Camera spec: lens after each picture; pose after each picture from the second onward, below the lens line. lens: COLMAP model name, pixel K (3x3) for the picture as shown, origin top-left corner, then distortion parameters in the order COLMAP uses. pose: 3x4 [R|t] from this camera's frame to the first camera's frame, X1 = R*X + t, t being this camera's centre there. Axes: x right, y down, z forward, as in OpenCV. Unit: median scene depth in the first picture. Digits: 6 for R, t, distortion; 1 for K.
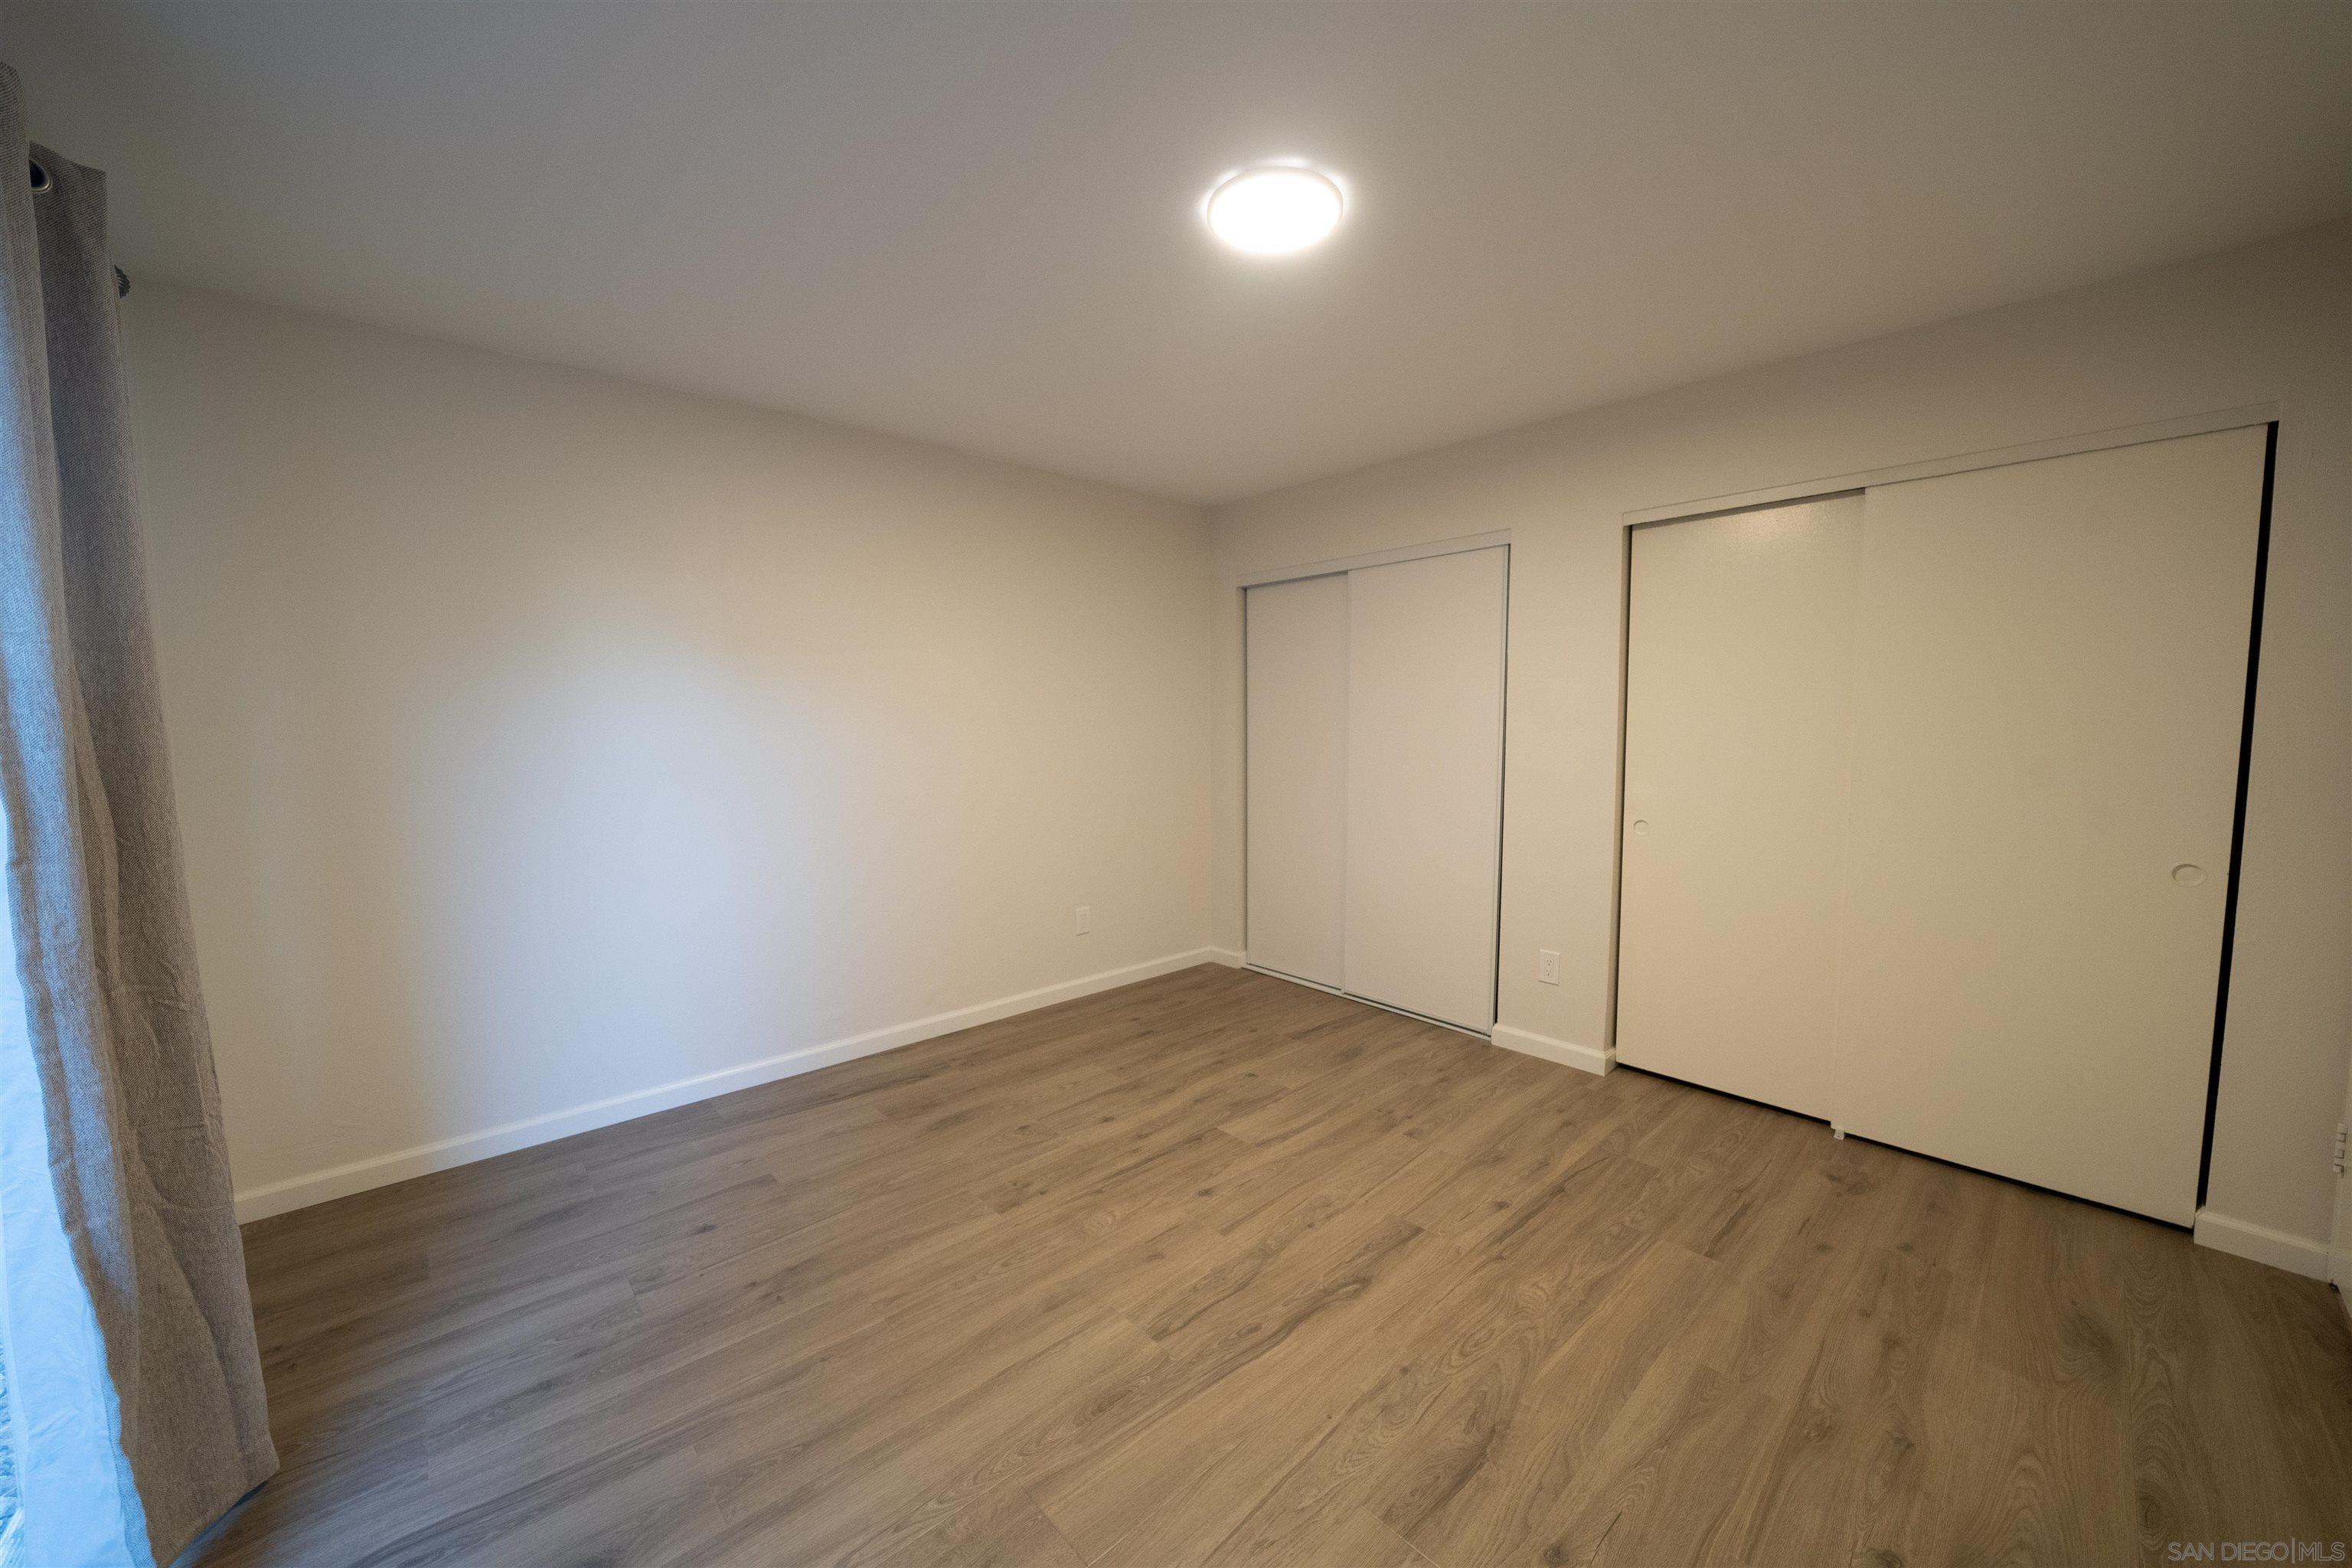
lens RADIAL K [[851.2, 0, 1176.0], [0, 851.2, 784.0], [0, 0, 1]] dist [-0.016467, 0.000364]
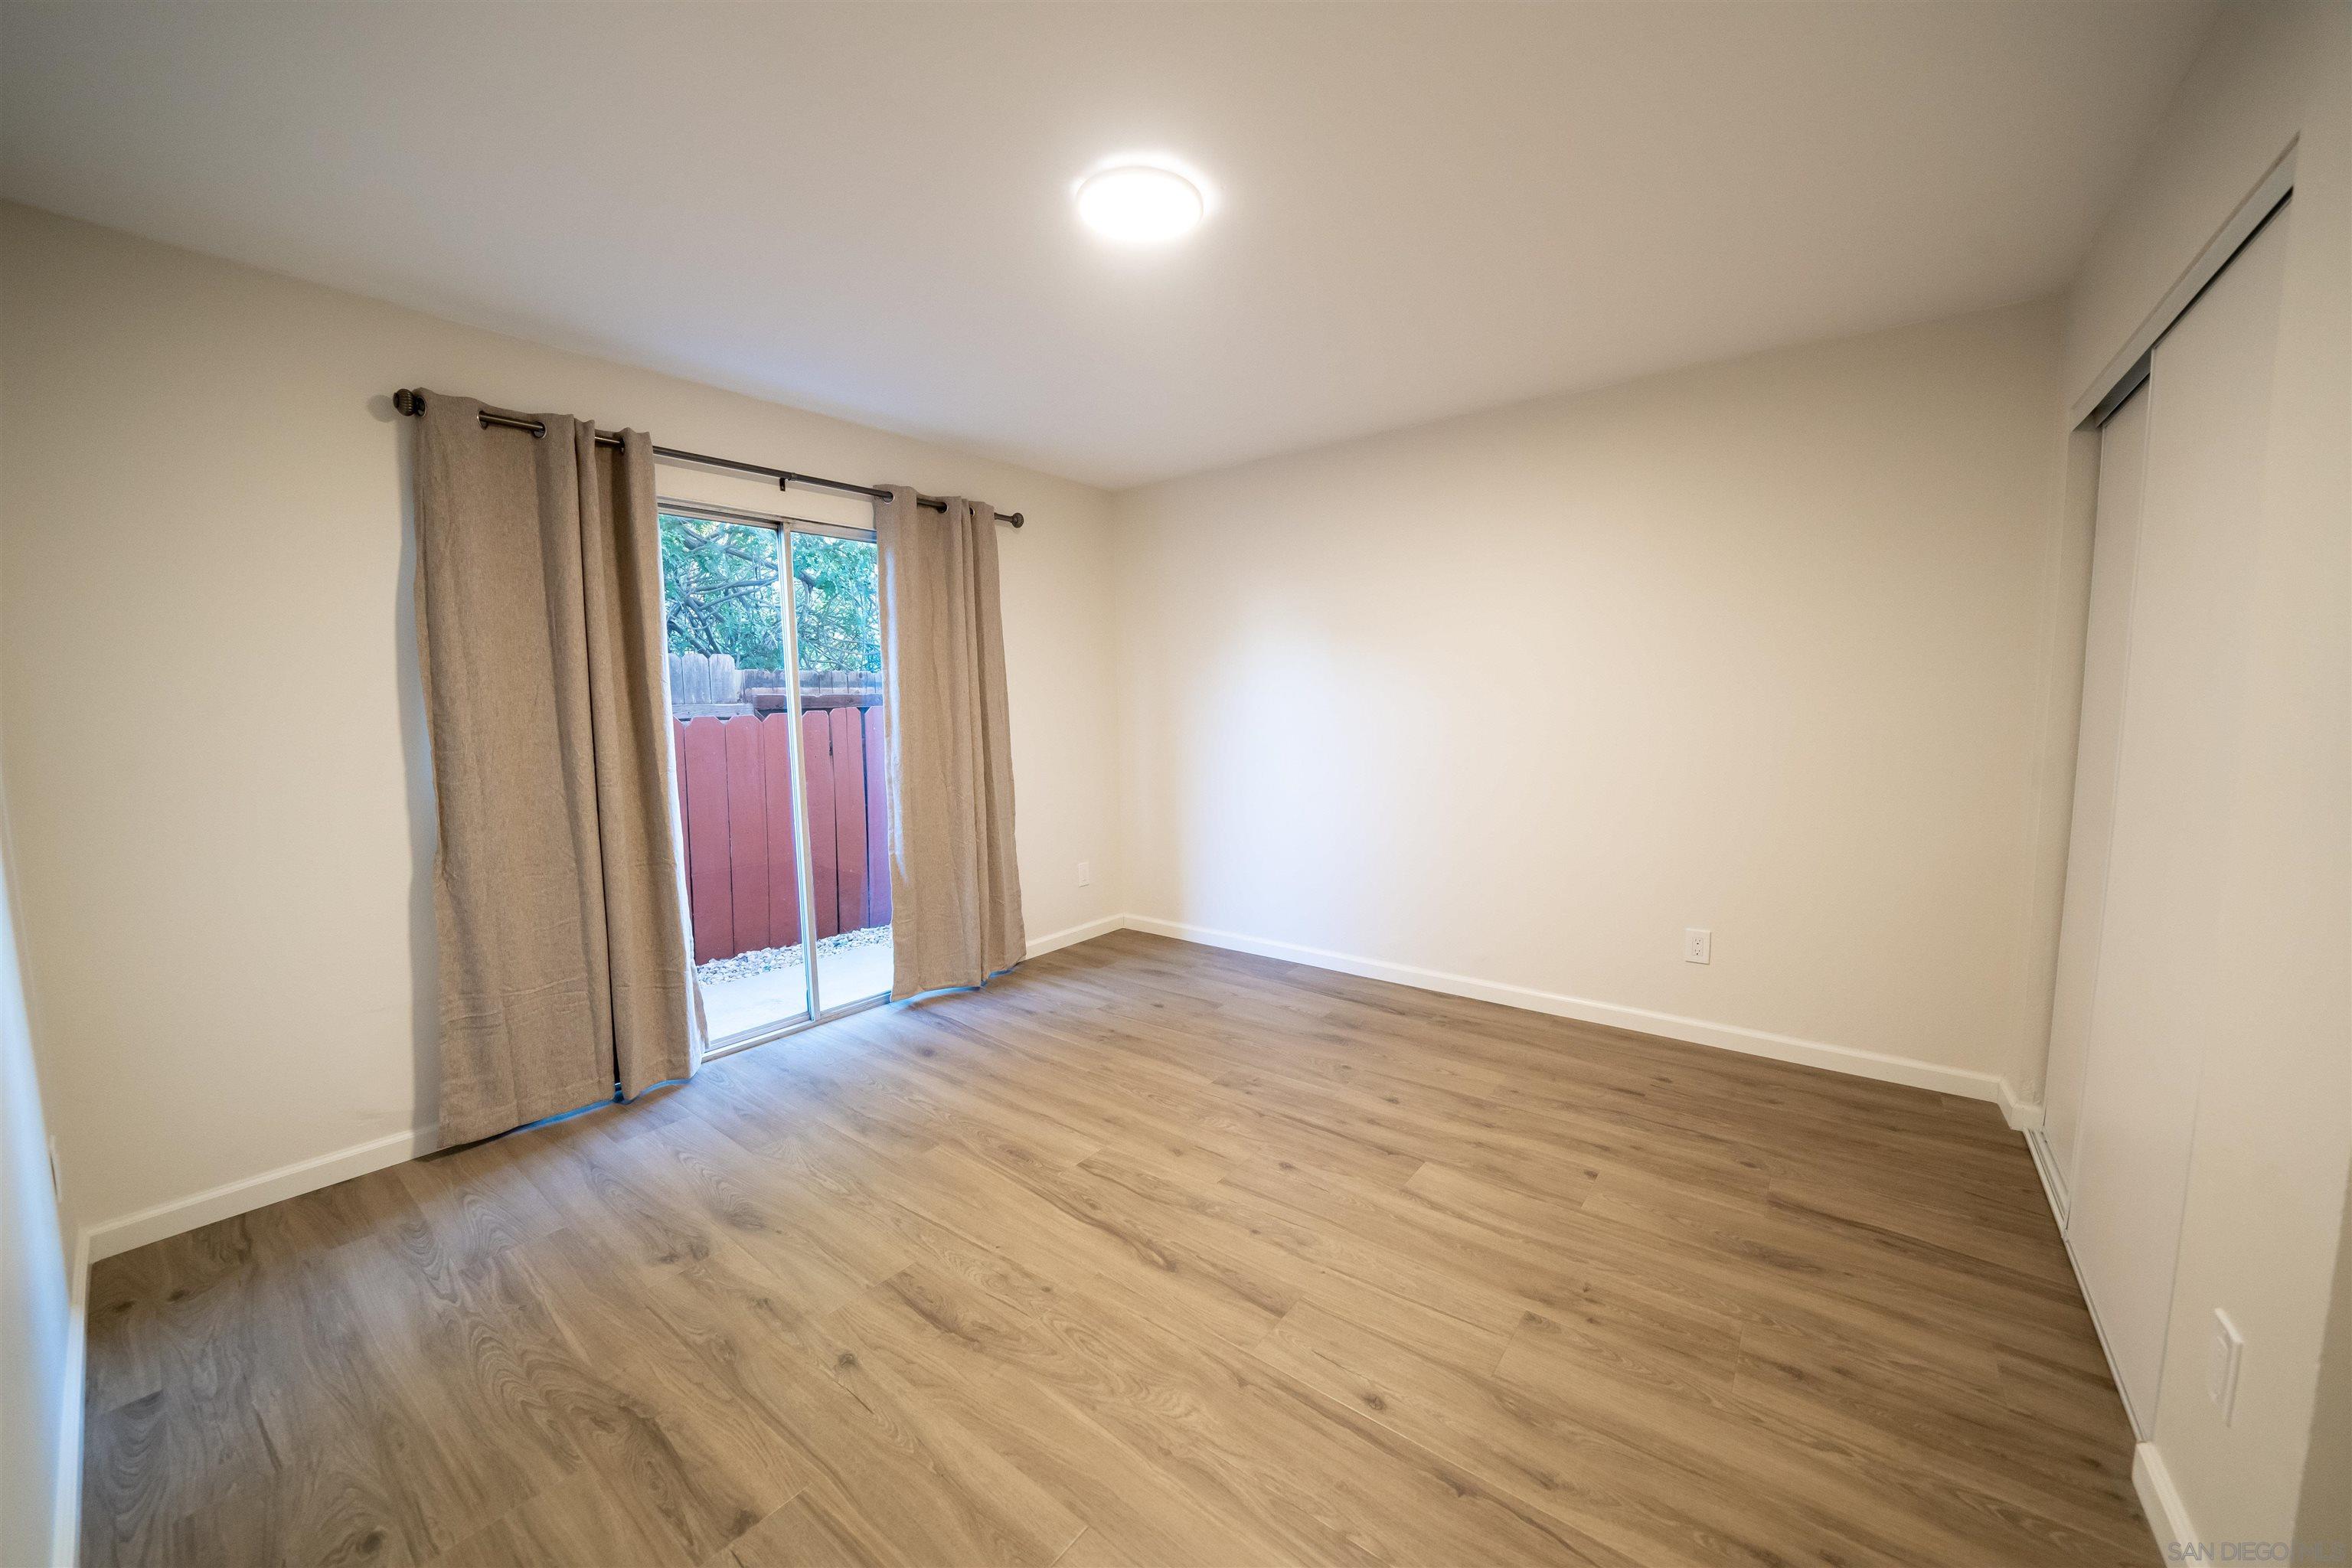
lens RADIAL K [[851.2, 0, 1176.0], [0, 851.2, 784.0], [0, 0, 1]] dist [-0.016467, 0.000364]
pose [[0.170762, 0.100890, -0.980133, 0.940074], [-0.063431, 0.993806, 0.091246, -0.041981], [0.983268, 0.046590, 0.176104, 0.682822]]
